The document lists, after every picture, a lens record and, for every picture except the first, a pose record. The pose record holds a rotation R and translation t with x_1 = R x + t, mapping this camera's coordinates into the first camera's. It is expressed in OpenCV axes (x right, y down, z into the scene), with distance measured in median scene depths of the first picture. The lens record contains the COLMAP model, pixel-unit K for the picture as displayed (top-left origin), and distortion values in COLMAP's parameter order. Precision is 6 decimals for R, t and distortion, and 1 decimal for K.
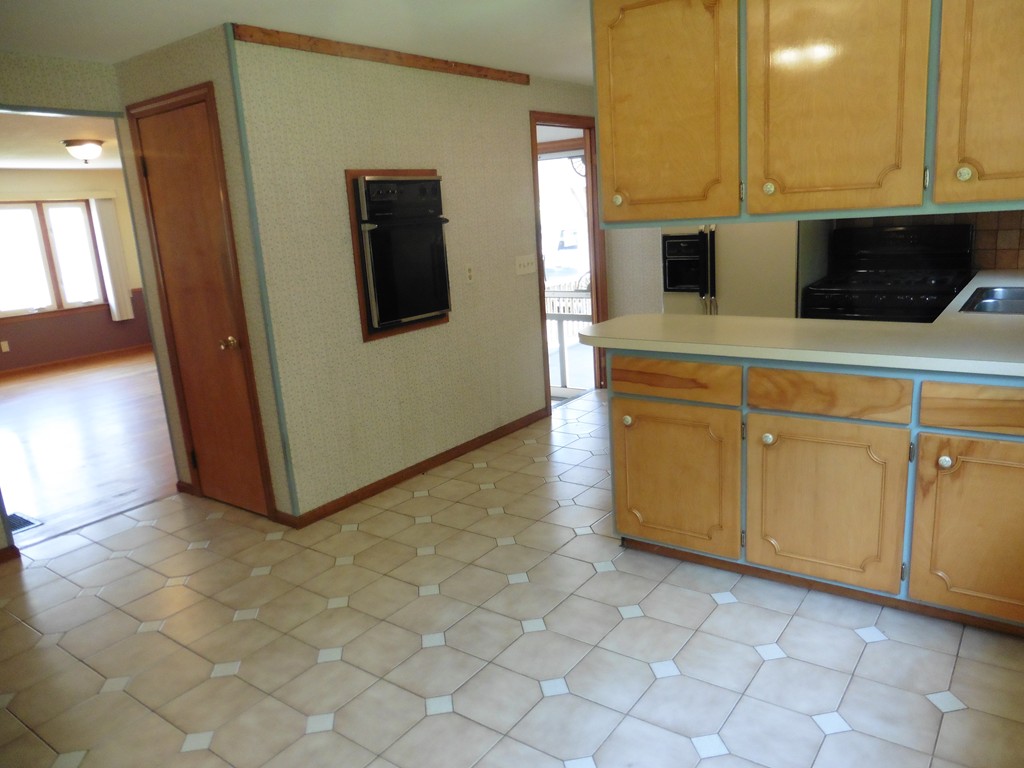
lens RADIAL K [[741.4, 0, 515.5], [0, 741.4, 387.3], [0, 0, 1]] dist [-0.070757, 0.047711]
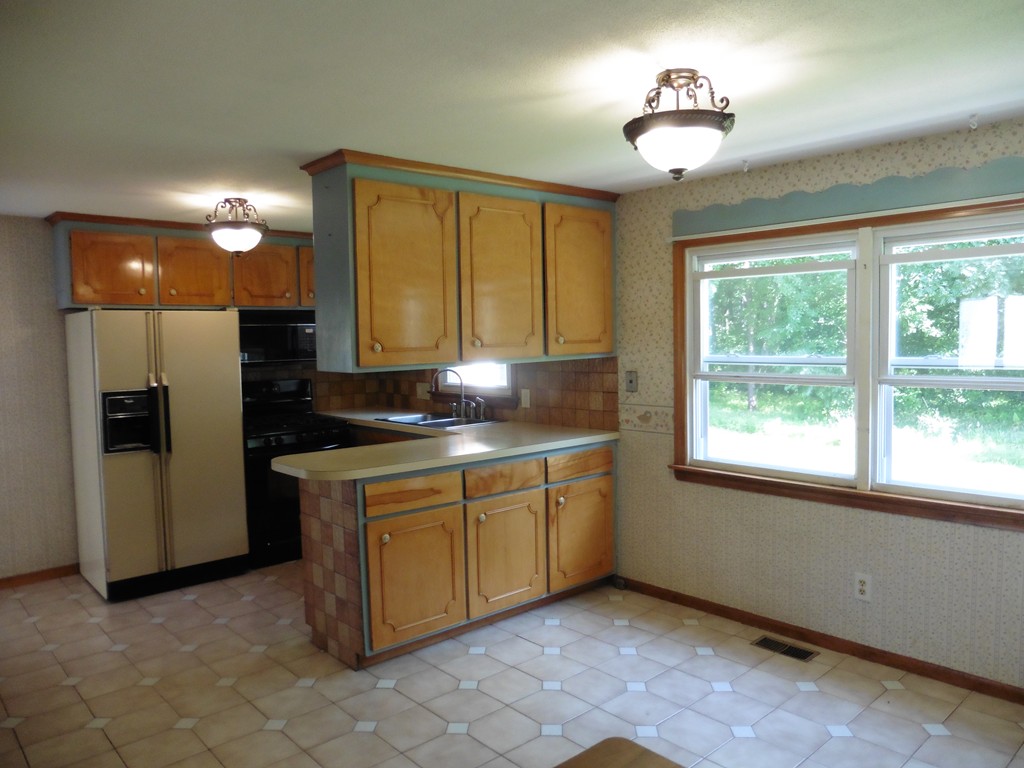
lens RADIAL K [[741.4, 0, 515.5], [0, 741.4, 387.3], [0, 0, 1]] dist [-0.070757, 0.047711]
pose [[0.209437, -0.003112, 0.977817, -1.038834], [0.235426, 0.970739, -0.047336, -0.091717], [-0.949058, 0.240118, 0.204042, 0.608000]]
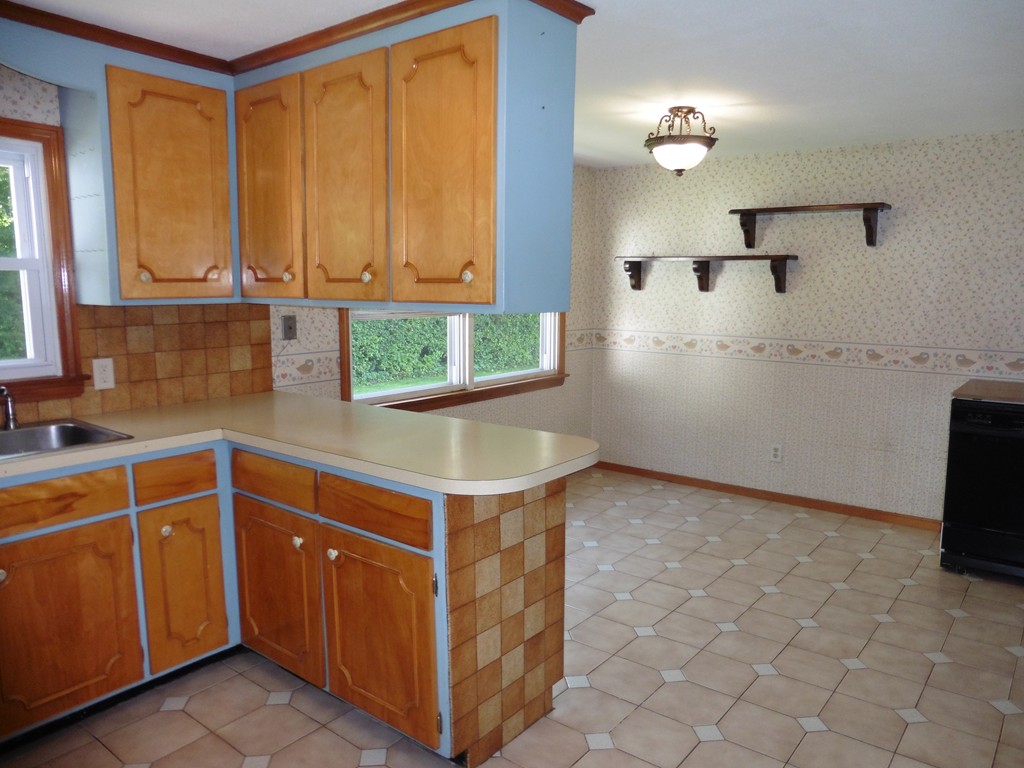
lens RADIAL K [[749.8, 0, 512.0], [0, 749.8, 384.0], [0, 0, 1]] dist [-0.002878, -0.003445]
pose [[-0.997007, 0.056181, 0.053114, 0.157364], [0.071686, 0.929058, 0.362922, -0.510252], [-0.028956, 0.365643, -0.930305, 2.053207]]
